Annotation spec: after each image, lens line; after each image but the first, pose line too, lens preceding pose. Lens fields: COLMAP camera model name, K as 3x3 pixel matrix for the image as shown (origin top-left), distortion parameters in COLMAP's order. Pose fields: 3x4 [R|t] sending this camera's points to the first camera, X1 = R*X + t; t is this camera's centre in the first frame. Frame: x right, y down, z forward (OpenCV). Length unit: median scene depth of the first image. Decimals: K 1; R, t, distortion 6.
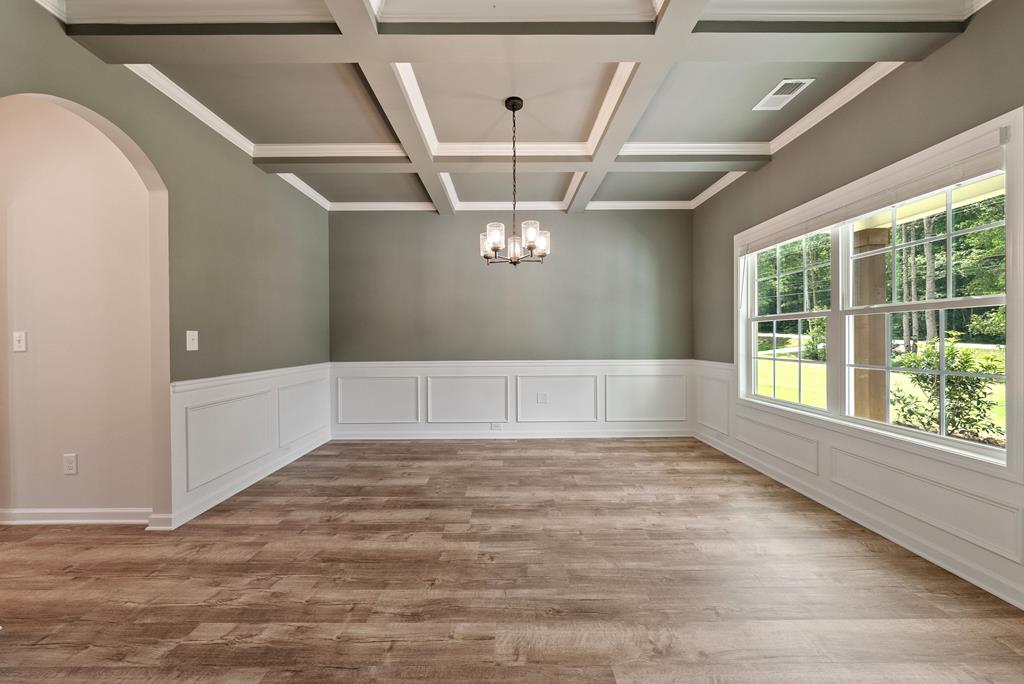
lens RADIAL K [[358.3, 0, 509.6], [0, 358.3, 336.1], [0, 0, 1]] dist [0.000125, -0.000030]
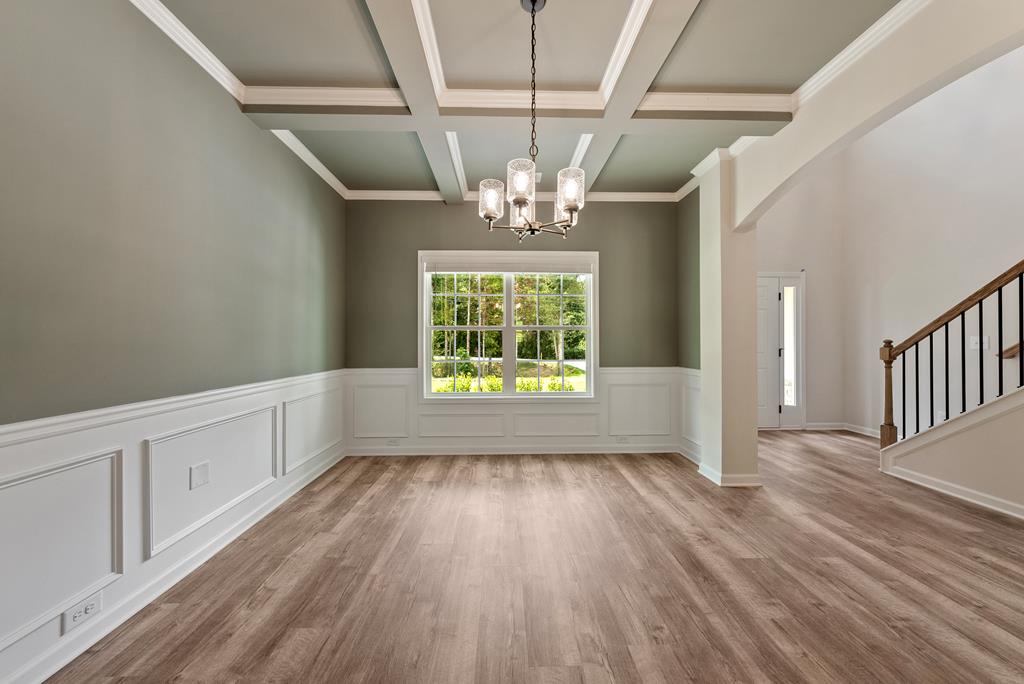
lens RADIAL K [[355.1, 0, 509.5], [0, 355.1, 341.2], [0, 0, 1]] dist [-0.001280, -0.000108]
pose [[-0.019717, 0.007806, 0.999775, -0.753750], [-0.002570, 0.999966, -0.007859, 0.004726], [-0.999802, -0.002724, -0.019697, 1.235866]]
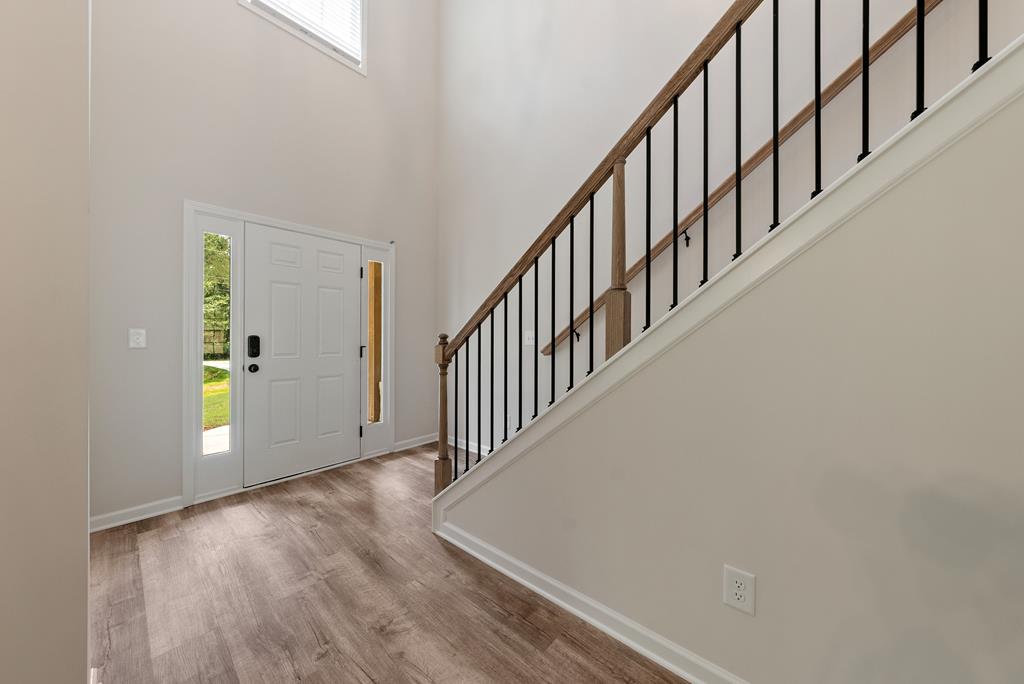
lens RADIAL K [[355.1, 0, 509.5], [0, 355.1, 341.2], [0, 0, 1]] dist [-0.001280, -0.000108]
pose [[-0.743376, -0.004341, 0.668860, -0.705877], [0.001901, 0.999961, 0.008603, 0.004023], [-0.668871, 0.007666, -0.743339, 1.161207]]
